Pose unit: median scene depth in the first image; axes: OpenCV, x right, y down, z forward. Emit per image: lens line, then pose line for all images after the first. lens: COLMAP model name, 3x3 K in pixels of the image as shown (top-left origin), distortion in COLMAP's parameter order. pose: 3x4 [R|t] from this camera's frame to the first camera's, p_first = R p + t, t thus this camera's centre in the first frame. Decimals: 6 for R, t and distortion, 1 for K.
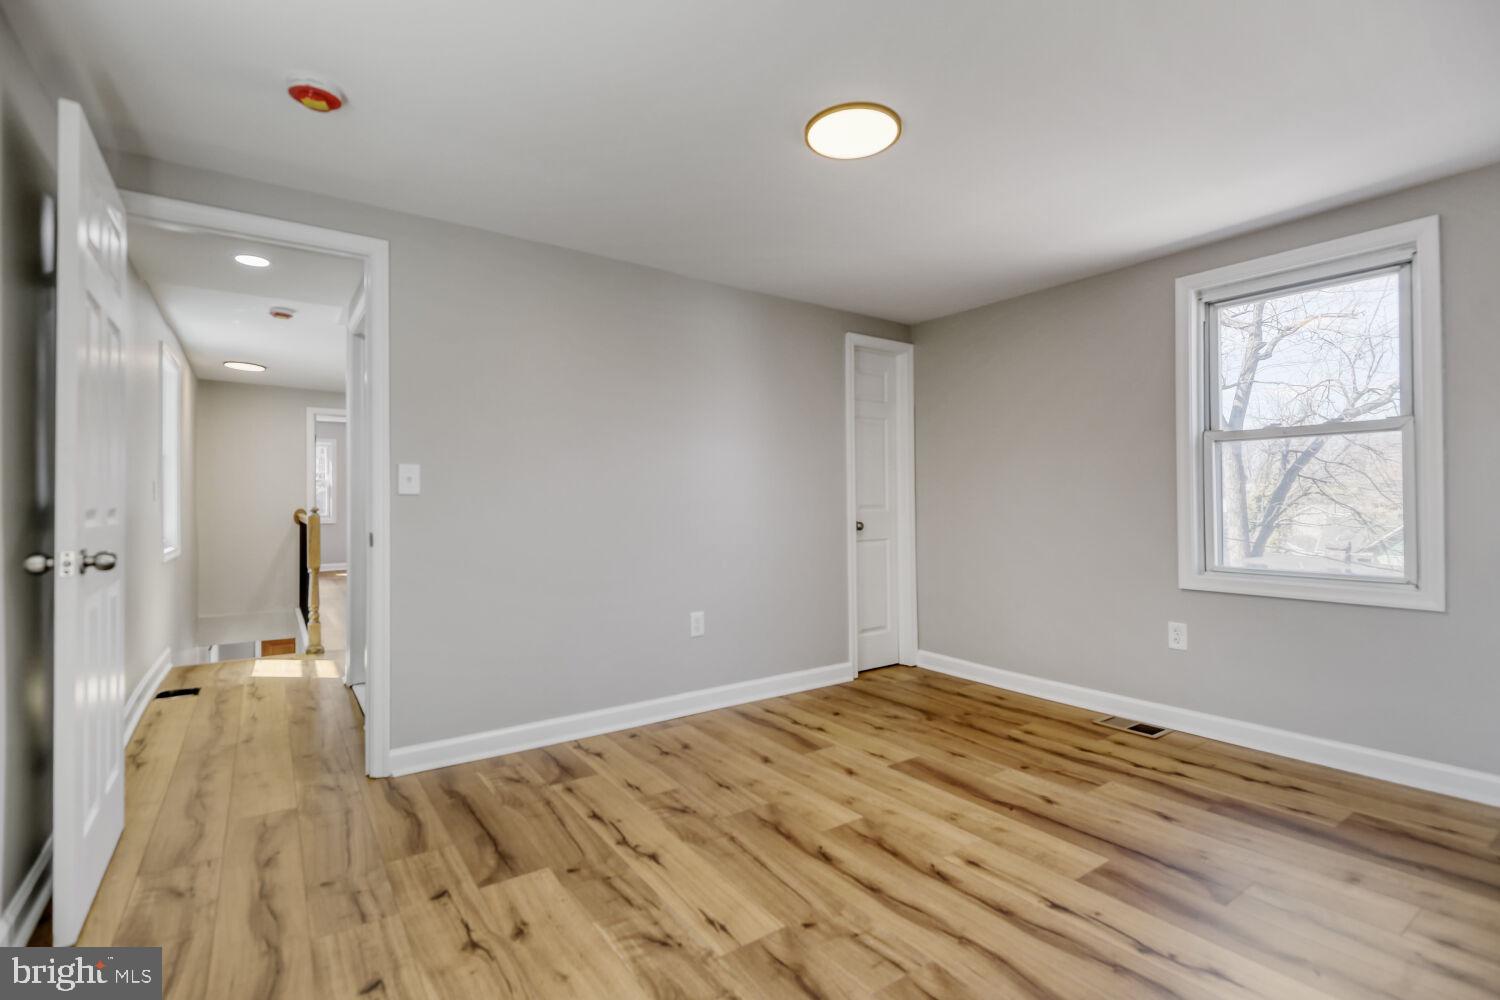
lens RADIAL K [[689.7, 0, 738.8], [0, 689.7, 493.5], [0, 0, 1]] dist [0.013894, -0.012911]
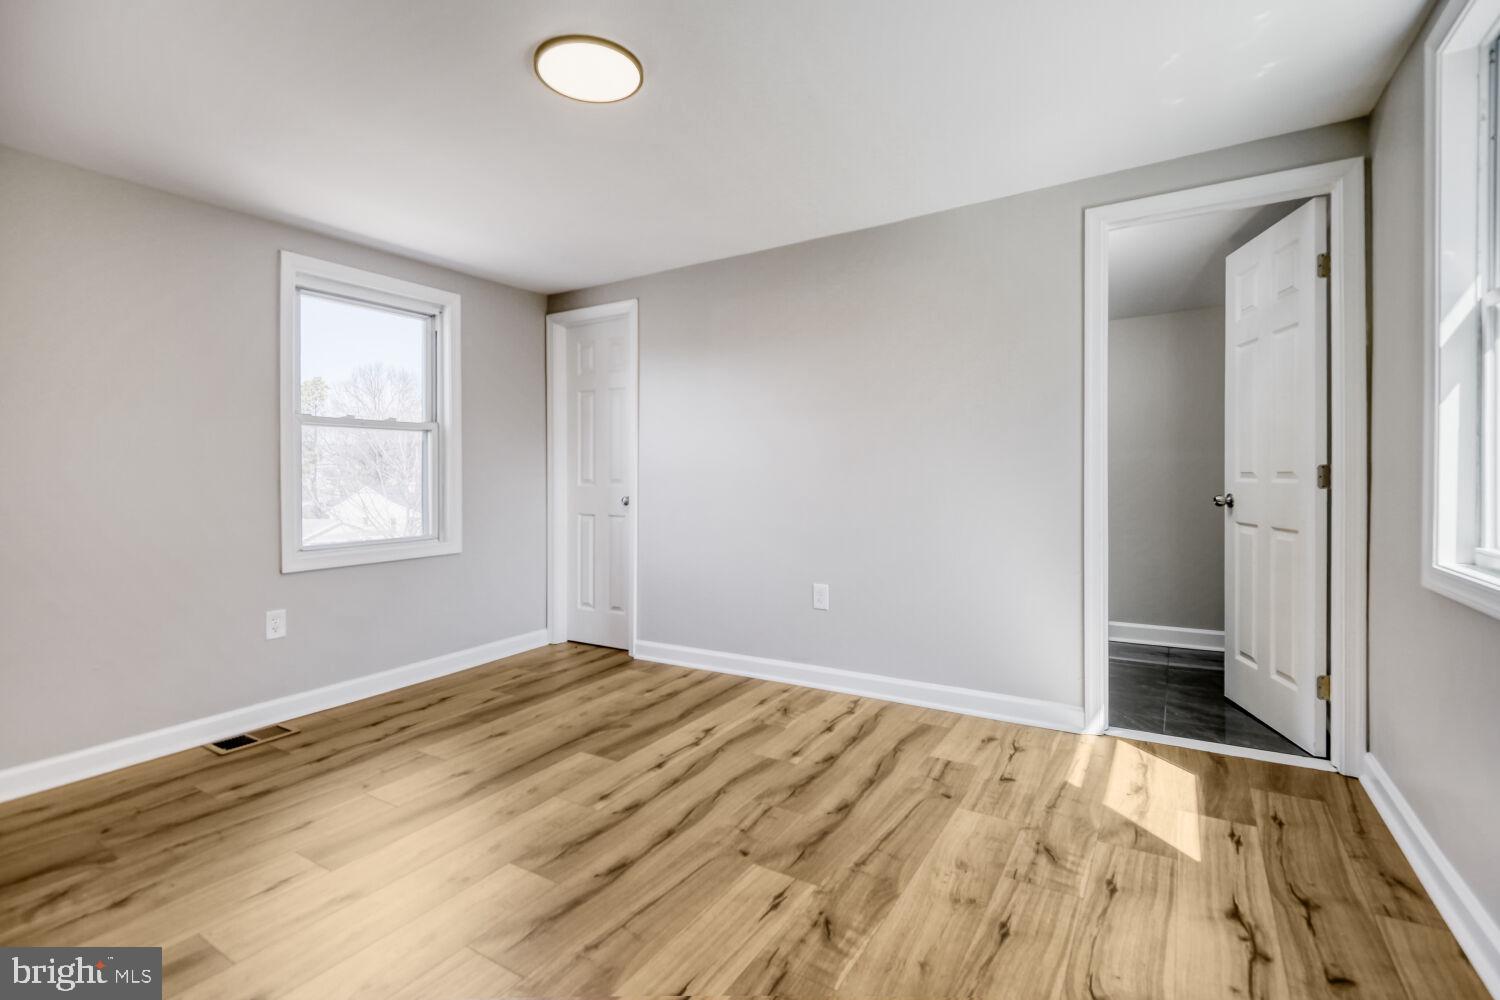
lens RADIAL K [[689.7, 0, 760.2], [0, 689.7, 483.8], [0, 0, 1]] dist [0.013894, -0.012911]
pose [[-0.420779, 0.001069, 0.907162, -0.865946], [0.002119, 0.999998, -0.000196, 0.023851], [-0.907161, 0.001839, -0.420781, 1.351349]]
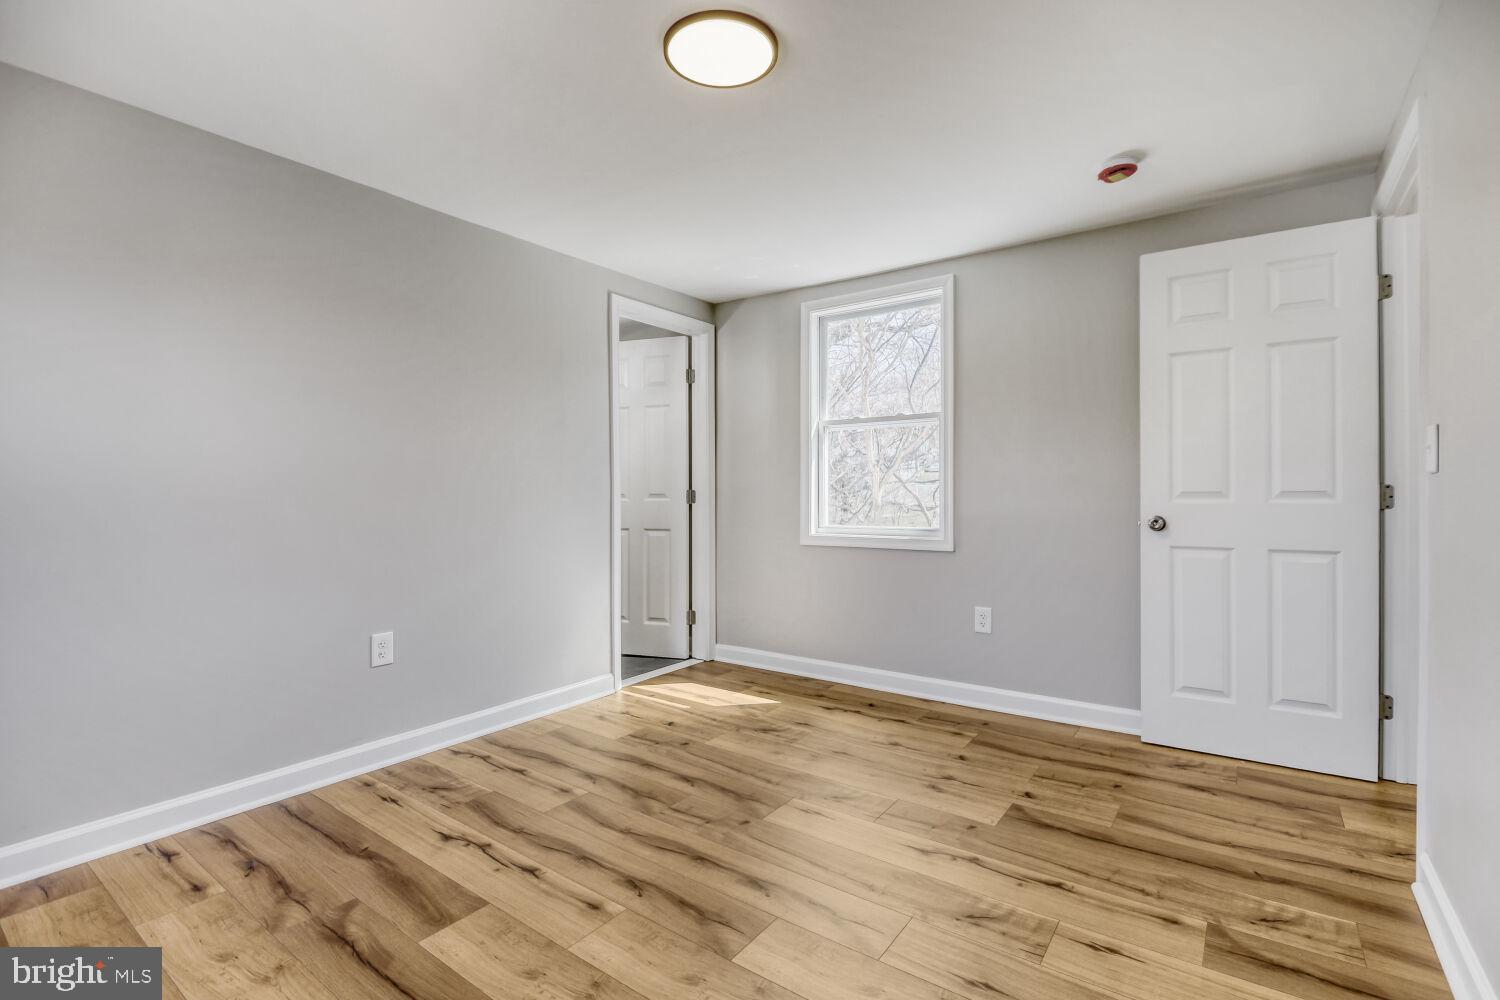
lens RADIAL K [[689.7, 0, 770.1], [0, 689.7, 496.1], [0, 0, 1]] dist [0.013894, -0.012911]
pose [[-0.929811, 0.015214, -0.367723, 0.483612], [0.018281, 0.999821, -0.004859, 0.026672], [0.367583, -0.011240, -0.929923, 2.064600]]
